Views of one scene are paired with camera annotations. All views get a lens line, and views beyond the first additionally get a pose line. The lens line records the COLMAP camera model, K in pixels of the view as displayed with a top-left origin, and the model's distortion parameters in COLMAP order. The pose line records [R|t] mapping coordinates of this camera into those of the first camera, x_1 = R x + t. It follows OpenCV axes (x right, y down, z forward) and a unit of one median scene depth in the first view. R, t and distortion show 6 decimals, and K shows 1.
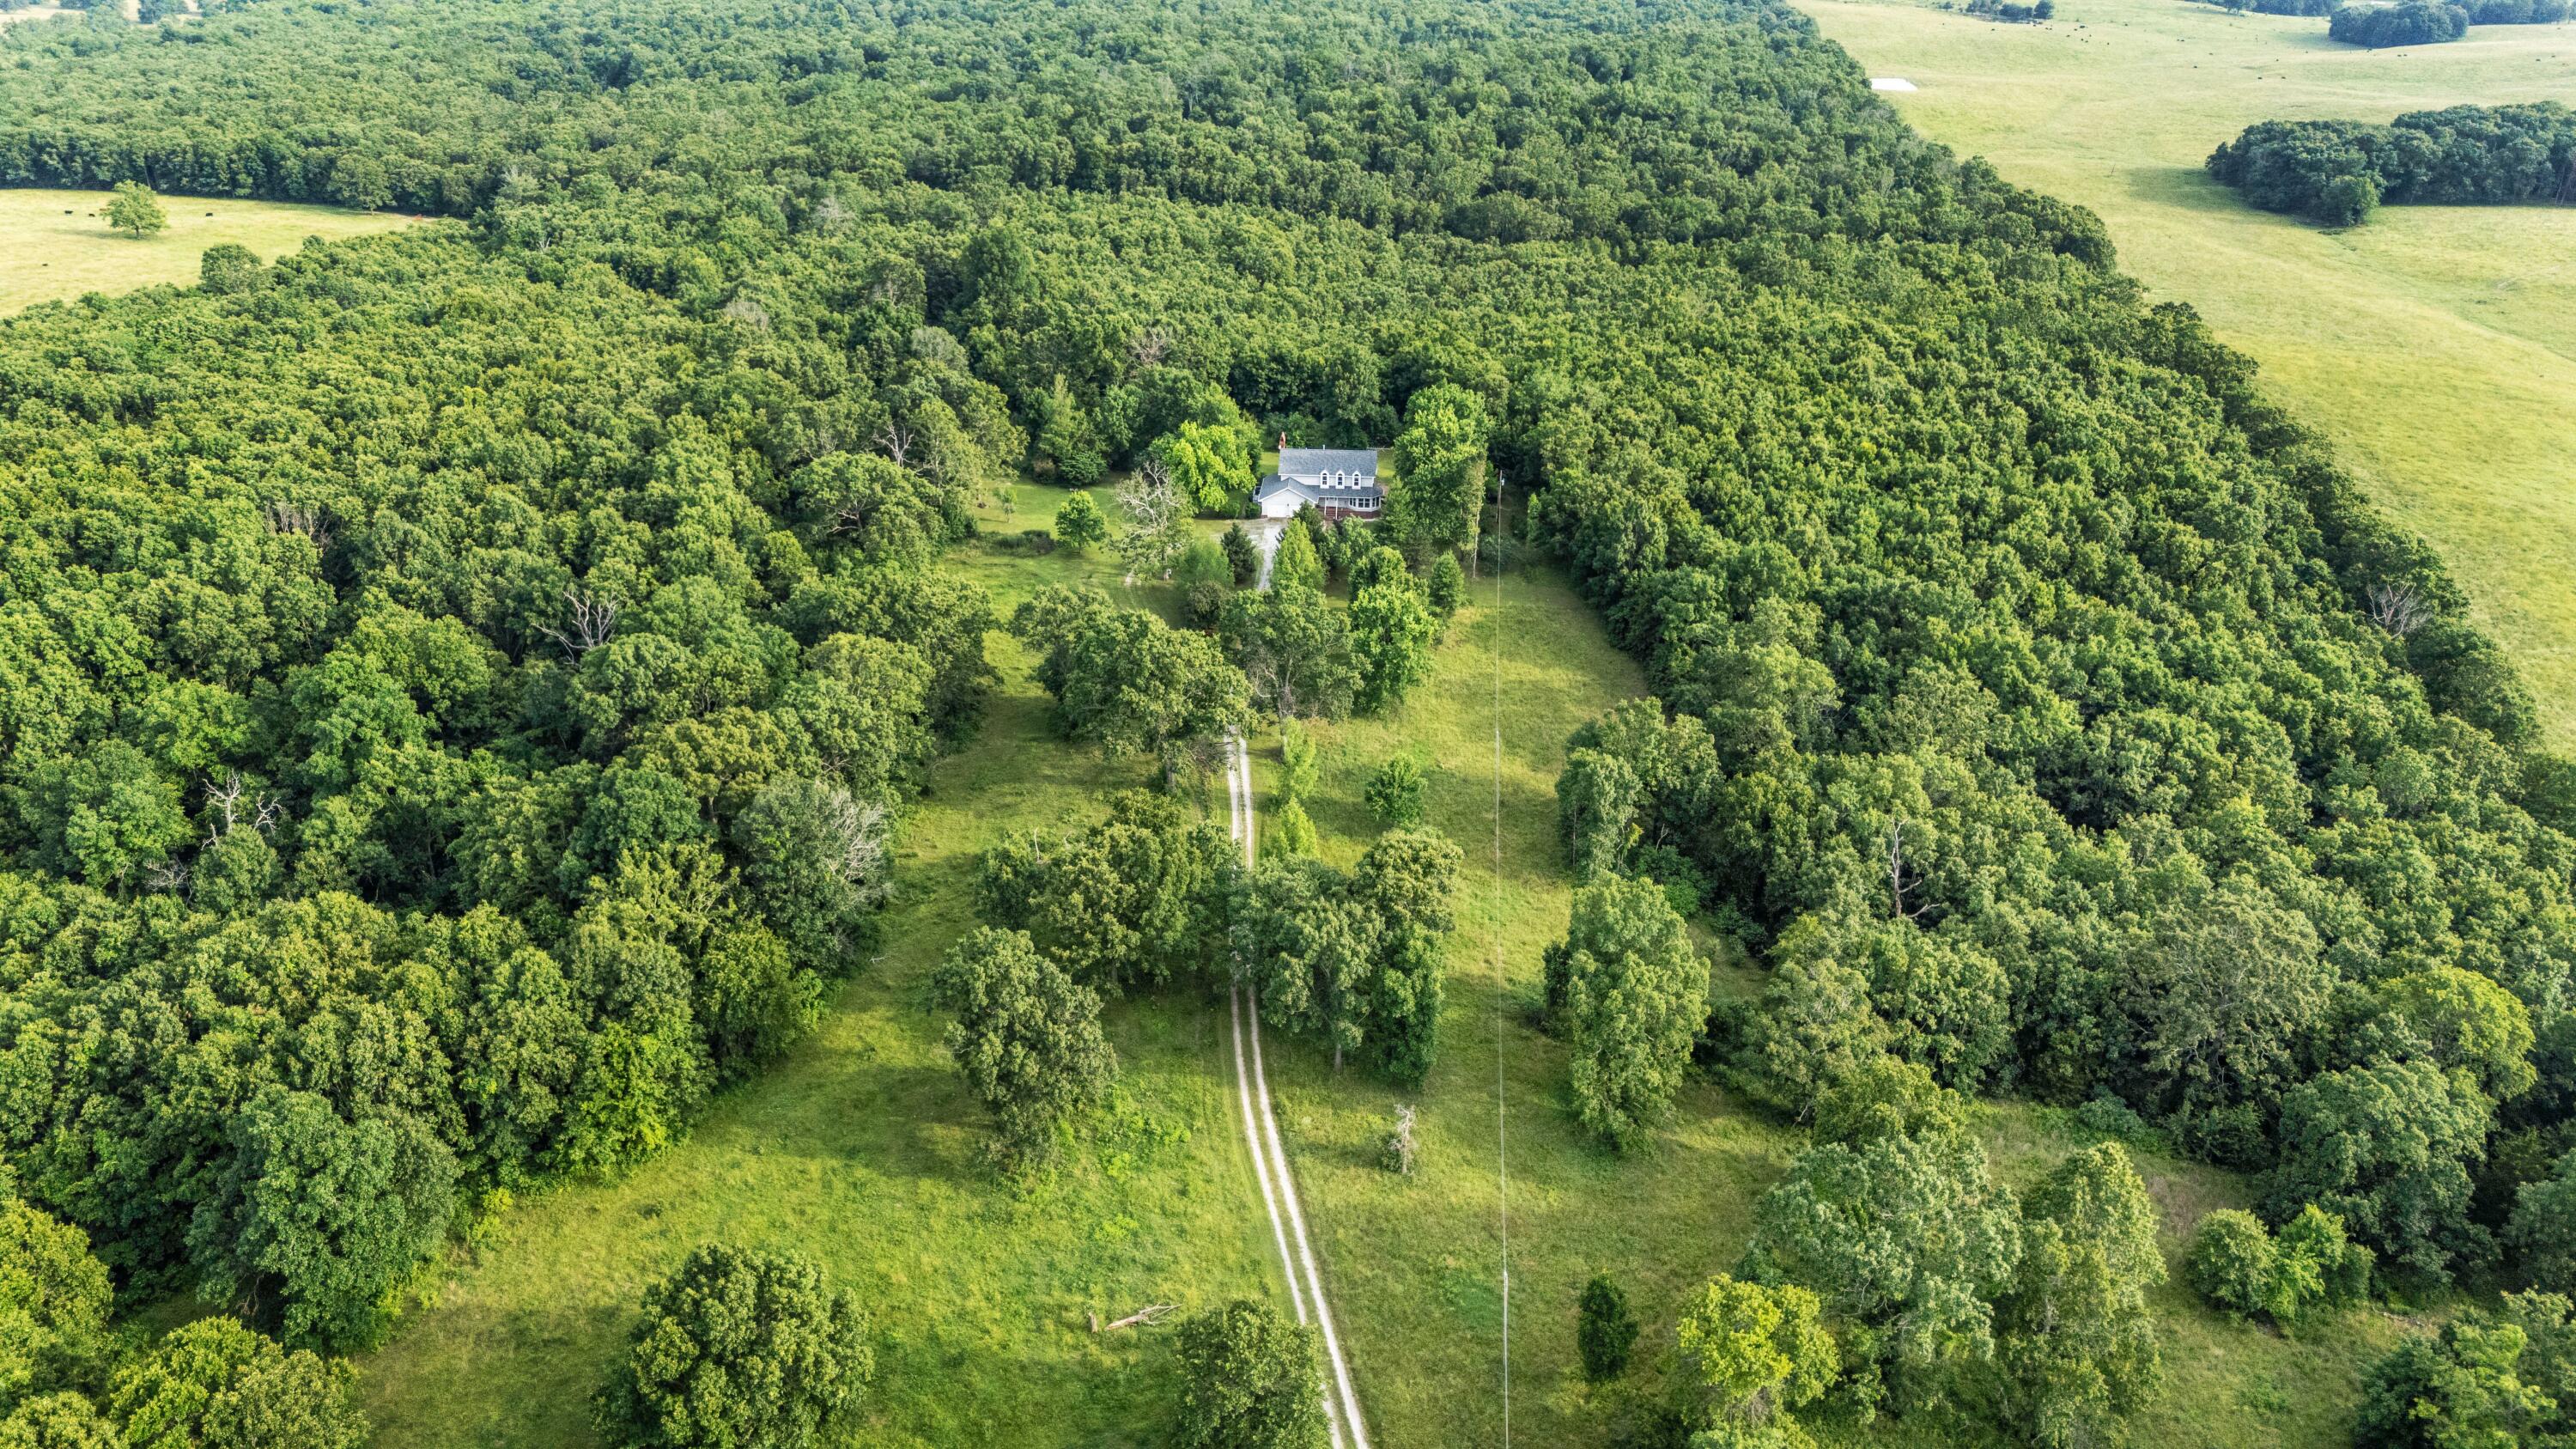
lens RADIAL K [[1789.8, 0, 1335.7], [0, 1789.8, 730.5], [0, 0, 1]] dist [0.026686, -0.001824]
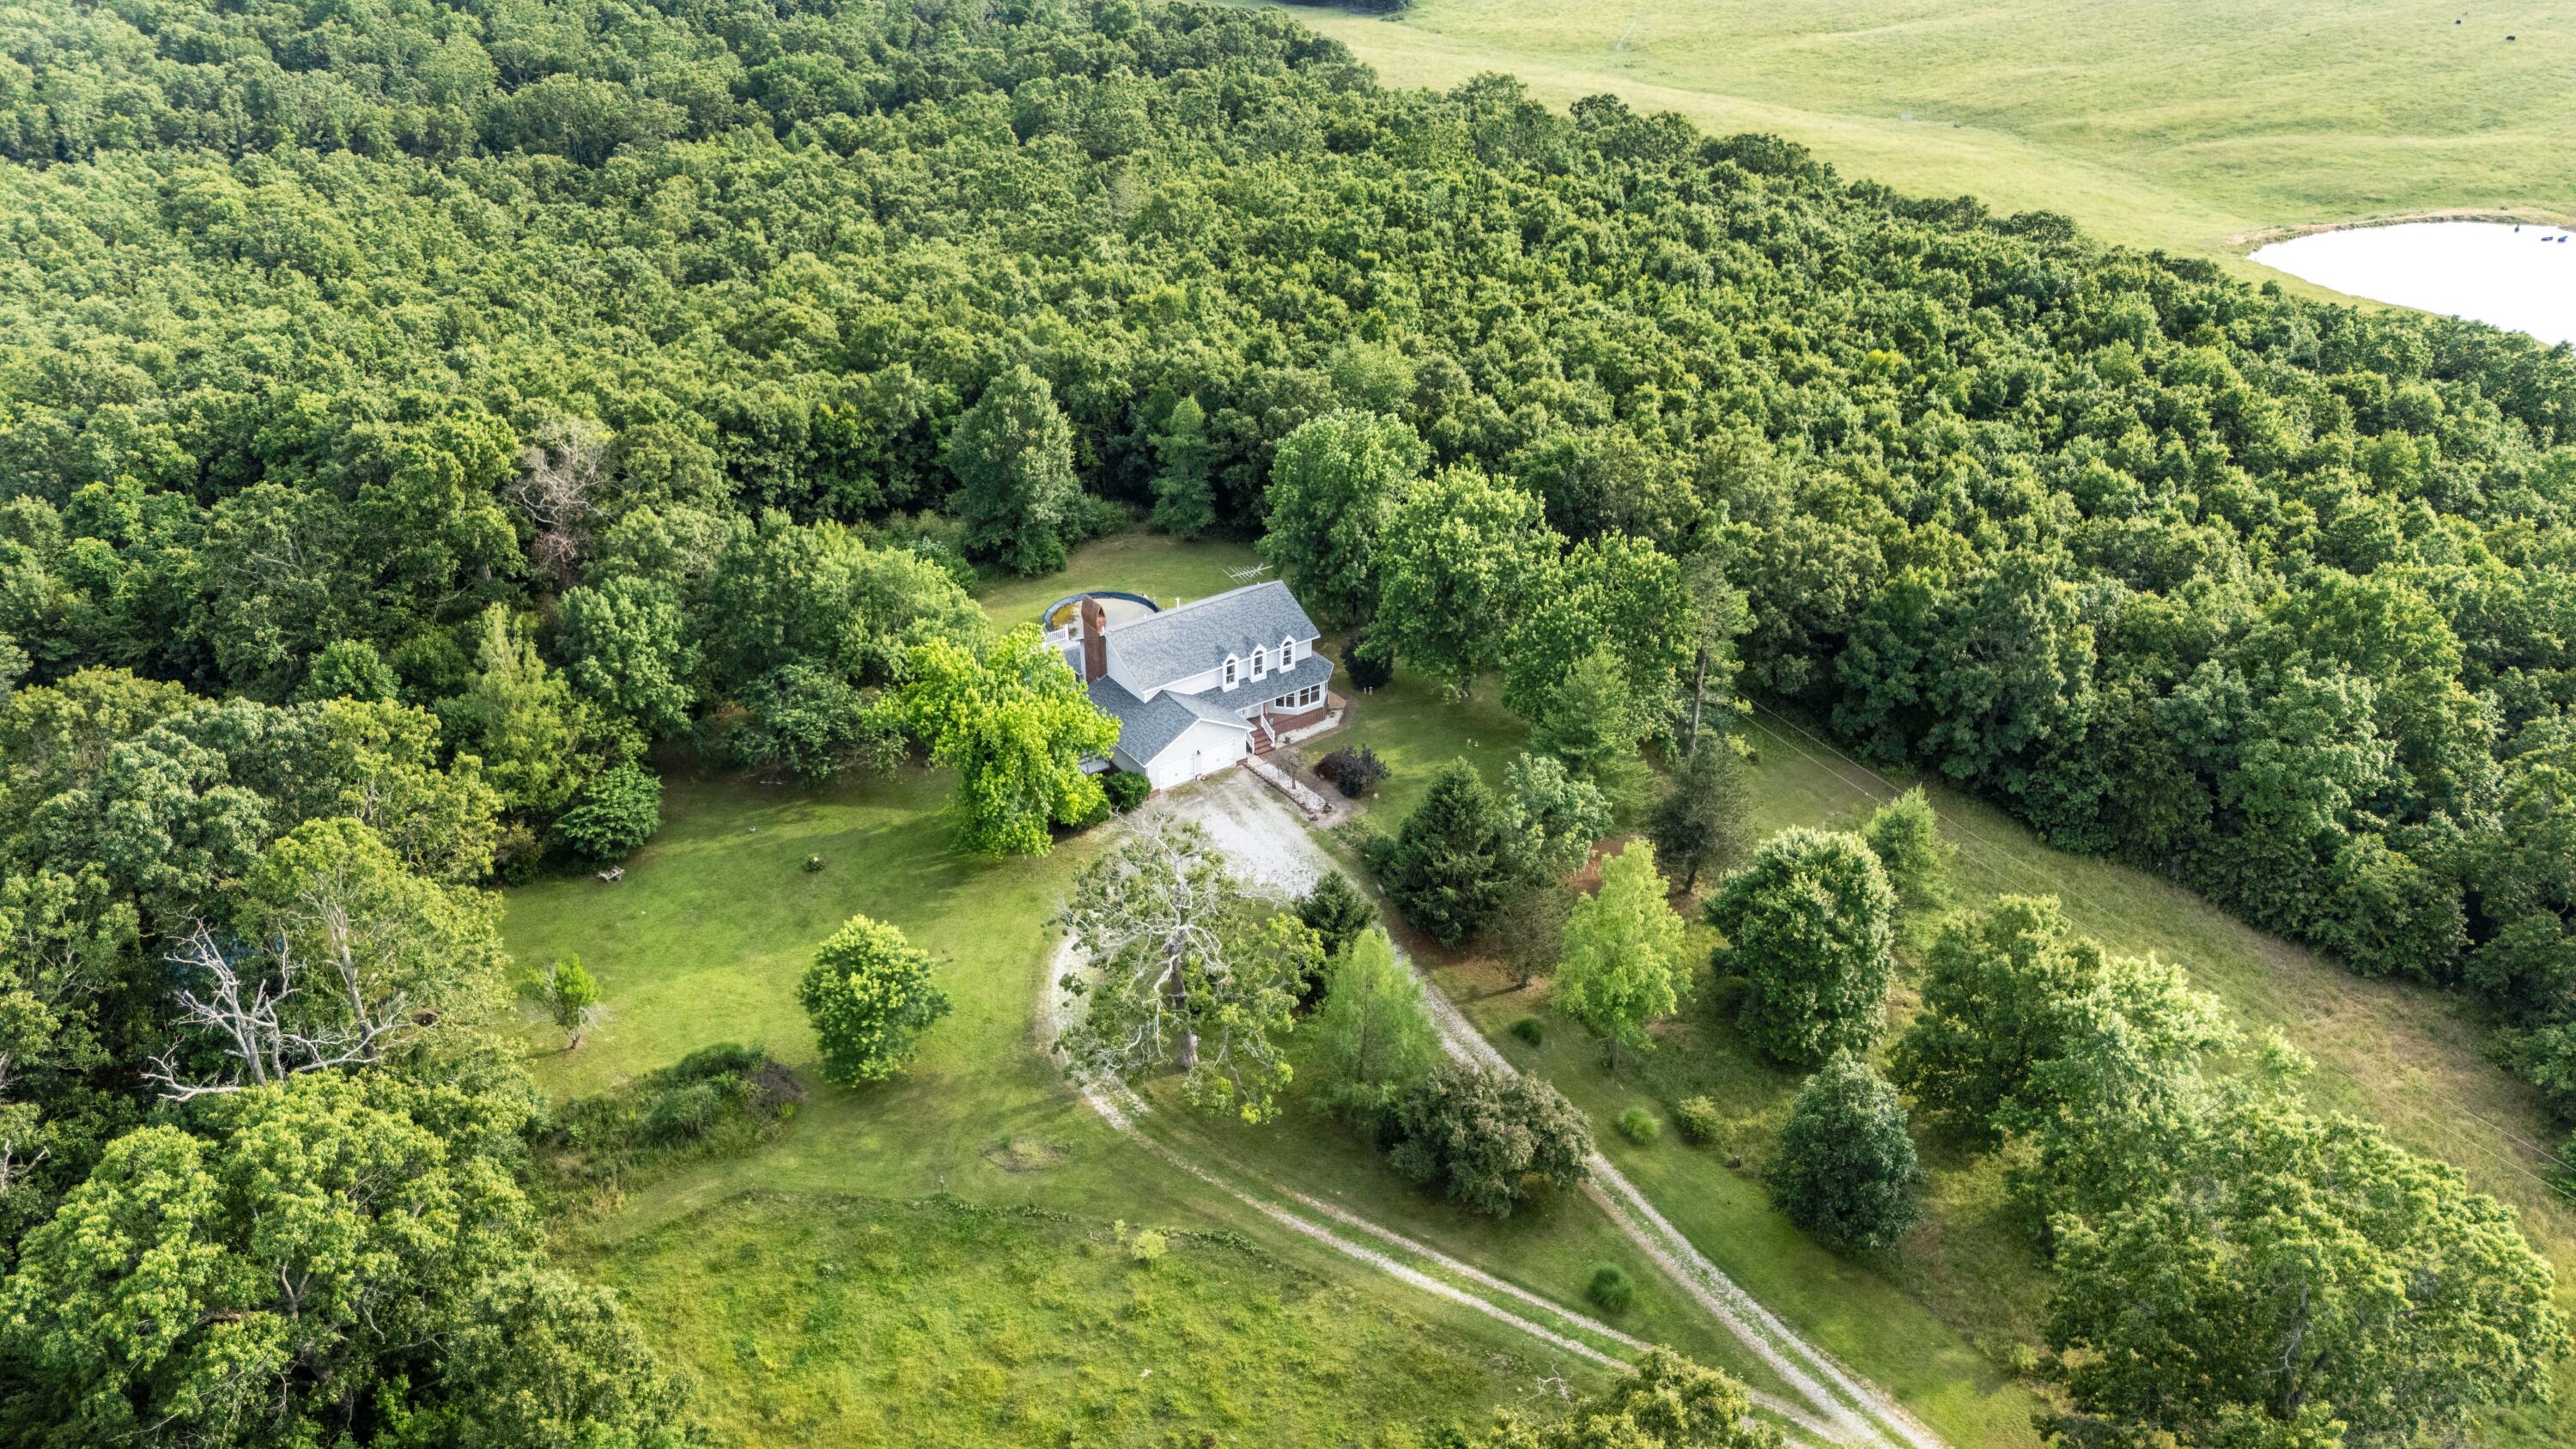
lens RADIAL K [[1882.4, 0, 1306.6], [0, 1882.4, 715.6], [0, 0, 1]] dist [0.023875, -0.001887]
pose [[0.790867, -0.308951, 0.528280, -0.156159], [0.285024, 0.949829, 0.128784, -0.118058], [-0.541563, 0.048721, 0.839247, 0.374896]]
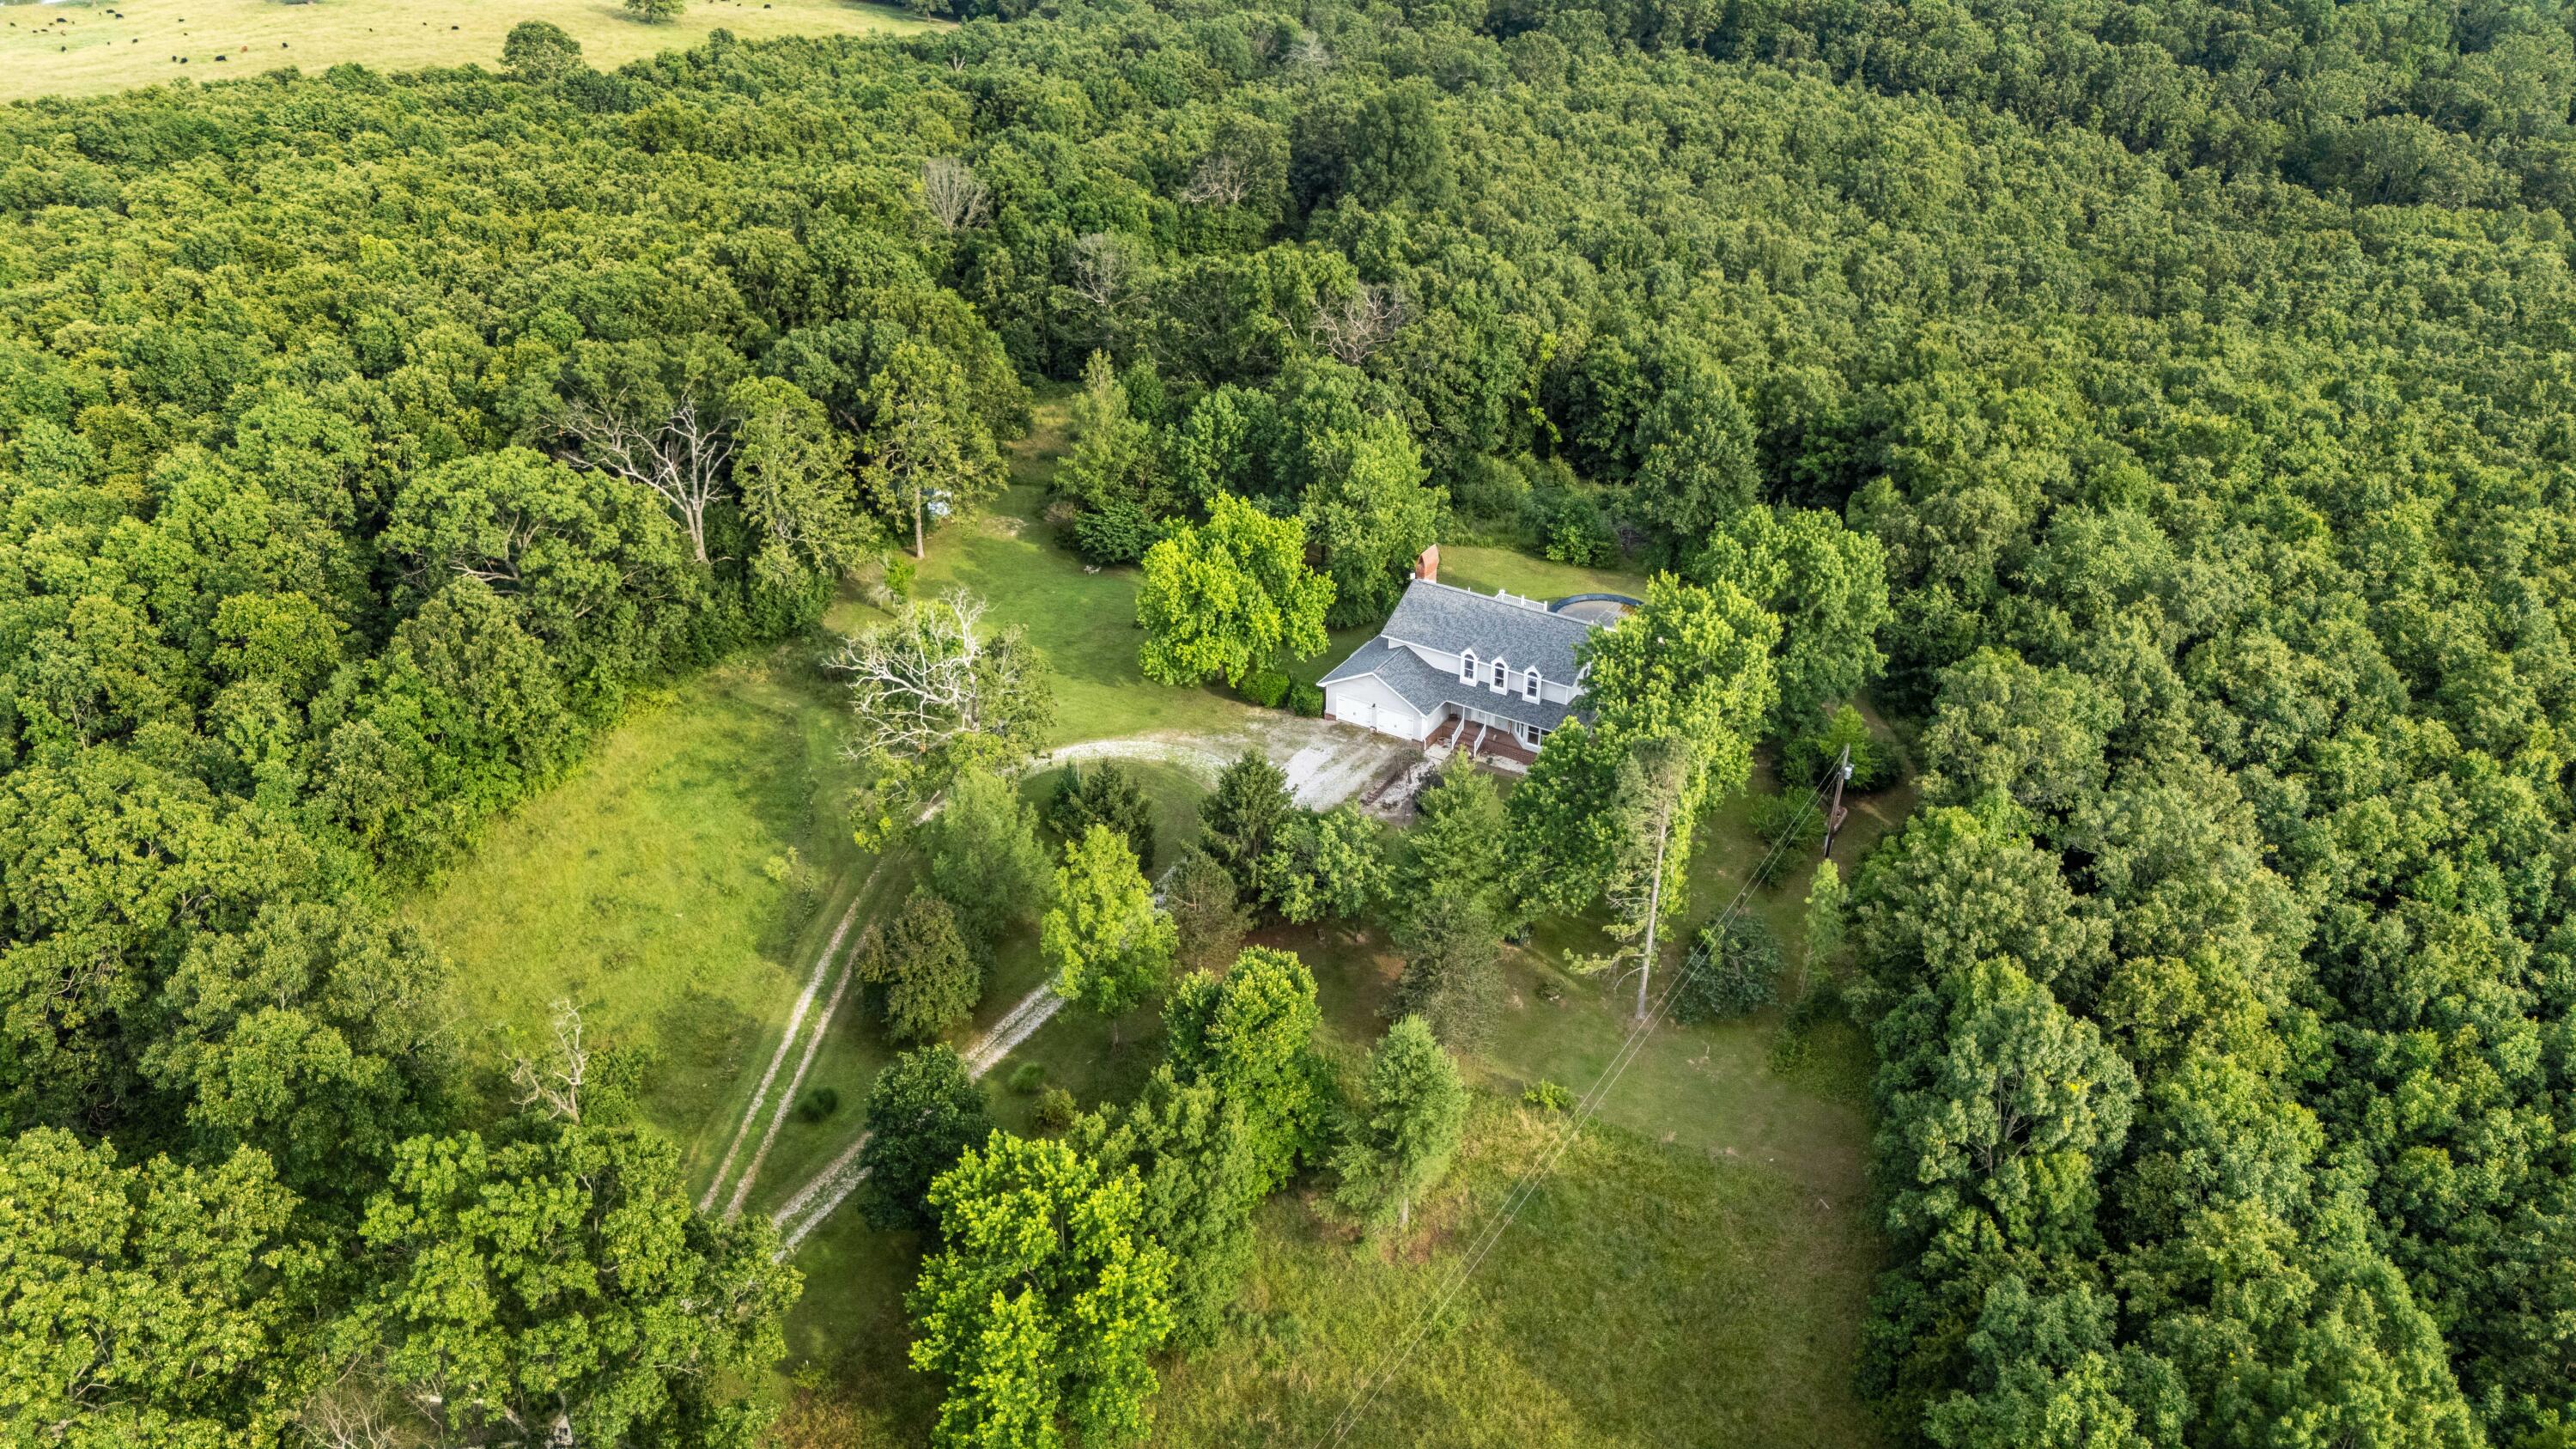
lens RADIAL K [[1882.4, 0, 1306.6], [0, 1882.4, 715.6], [0, 0, 1]] dist [0.023875, -0.001887]
pose [[0.879542, 0.230126, -0.416470, 0.102182], [-0.214648, 0.973042, 0.084353, -0.101763], [0.424655, 0.015203, 0.905228, 0.345985]]
